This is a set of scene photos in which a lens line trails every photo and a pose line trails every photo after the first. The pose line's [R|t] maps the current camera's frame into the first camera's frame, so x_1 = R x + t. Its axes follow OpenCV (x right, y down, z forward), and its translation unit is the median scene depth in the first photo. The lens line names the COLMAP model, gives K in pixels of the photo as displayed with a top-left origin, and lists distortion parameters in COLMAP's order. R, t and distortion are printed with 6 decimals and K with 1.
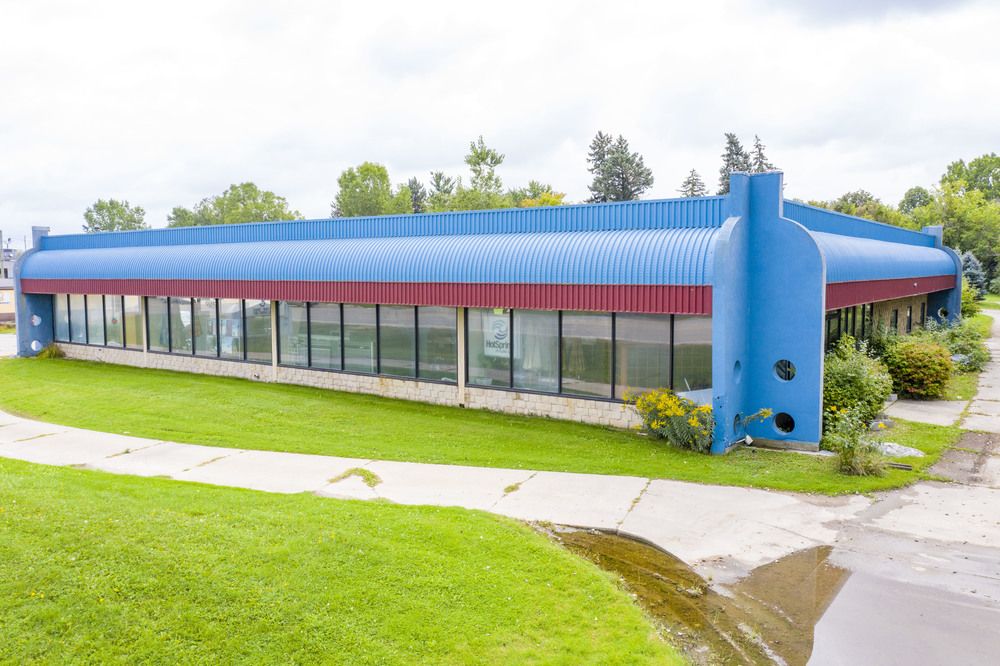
lens RADIAL K [[791.1, 0, 500.0], [0, 791.1, 333.0], [0, 0, 1]] dist [-0.020986, -0.003266]
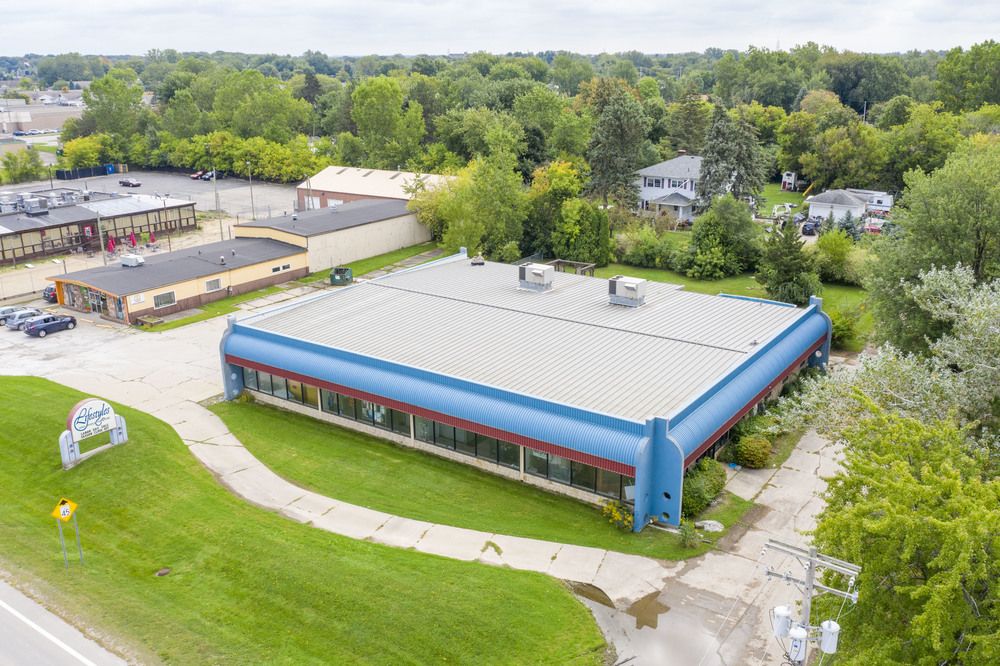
lens RADIAL K [[860.7, 0, 516.5], [0, 860.7, 358.9], [0, 0, 1]] dist [-0.030360, 0.007020]
pose [[0.999592, -0.008192, 0.027348, -0.117480], [0.001115, 0.968418, 0.249329, -0.746889], [-0.028527, -0.249196, 0.968033, -1.036686]]
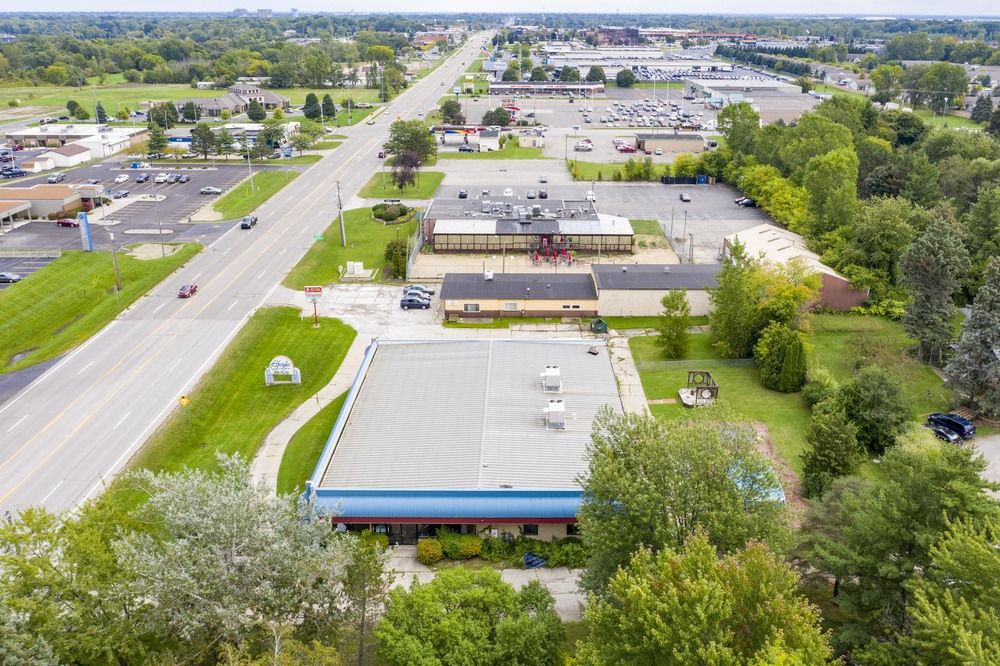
lens RADIAL K [[791.1, 0, 500.0], [0, 791.1, 333.0], [0, 0, 1]] dist [-0.020986, -0.003266]
pose [[0.565463, 0.306896, -0.765550, 2.578574], [-0.070107, 0.942720, 0.326136, -1.620370], [0.821789, -0.130747, 0.554589, -0.167464]]
